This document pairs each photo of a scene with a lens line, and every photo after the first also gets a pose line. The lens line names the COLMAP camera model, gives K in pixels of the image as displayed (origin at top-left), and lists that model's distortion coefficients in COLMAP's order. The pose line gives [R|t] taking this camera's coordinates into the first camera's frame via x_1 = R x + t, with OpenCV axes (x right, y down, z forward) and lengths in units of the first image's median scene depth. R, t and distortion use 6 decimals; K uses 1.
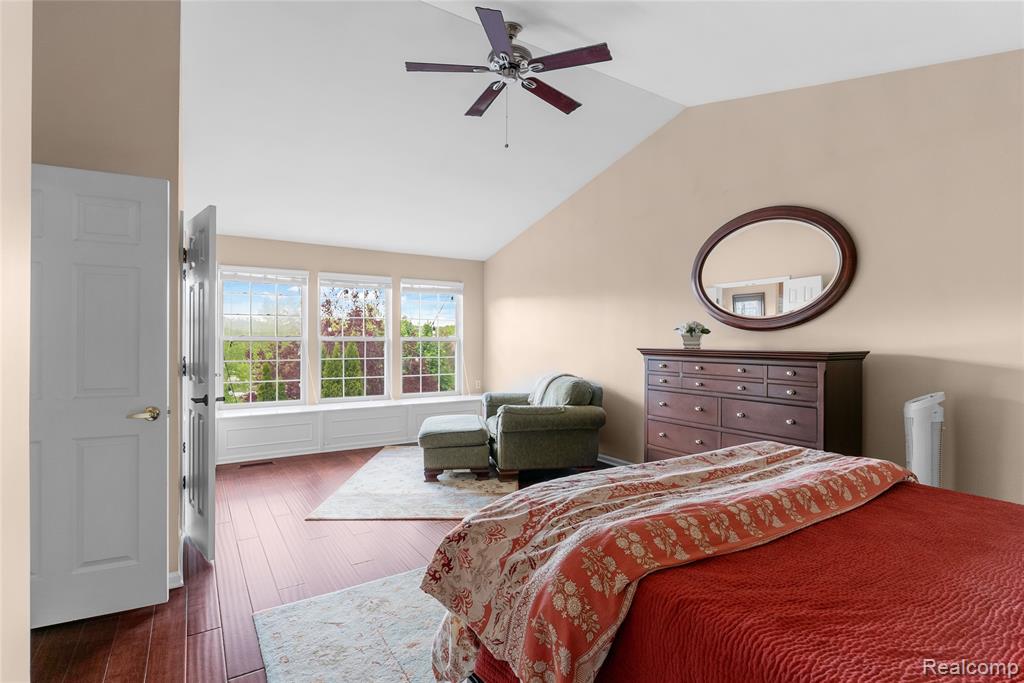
lens RADIAL K [[503.2, 0, 509.2], [0, 503.2, 342.7], [0, 0, 1]] dist [0.005164, 0.000503]
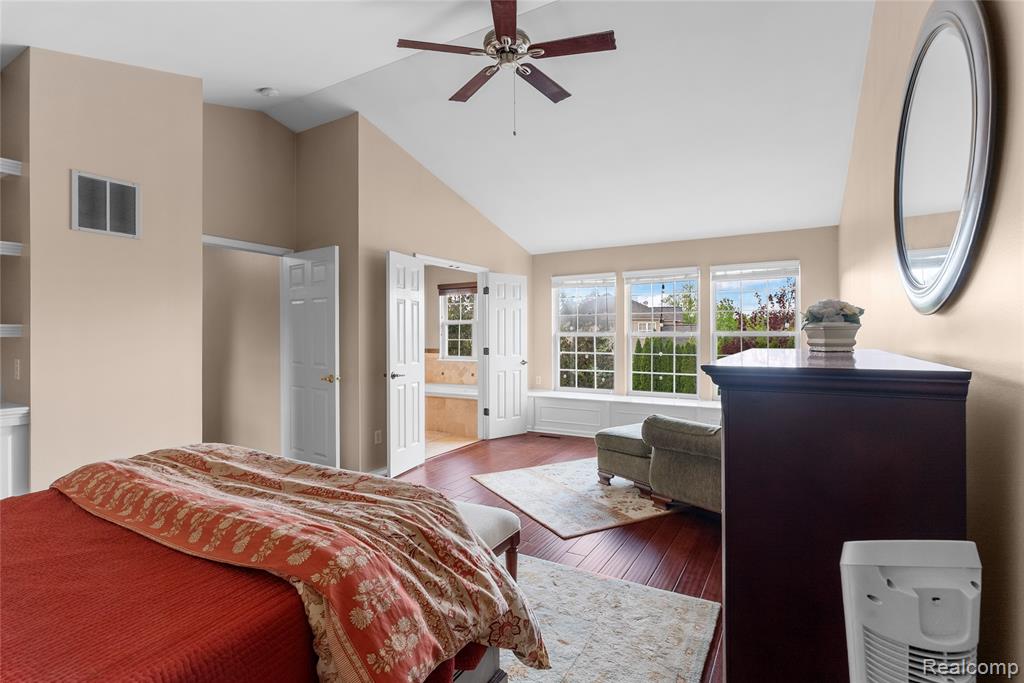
lens RADIAL K [[494.2, 0, 509.9], [0, 494.2, 334.2], [0, 0, 1]] dist [-0.005853, -0.000921]
pose [[0.464318, -0.003186, -0.885663, 0.590520], [-0.001816, 0.999988, -0.004549, -0.002817], [0.885667, 0.003721, 0.464307, 0.404518]]
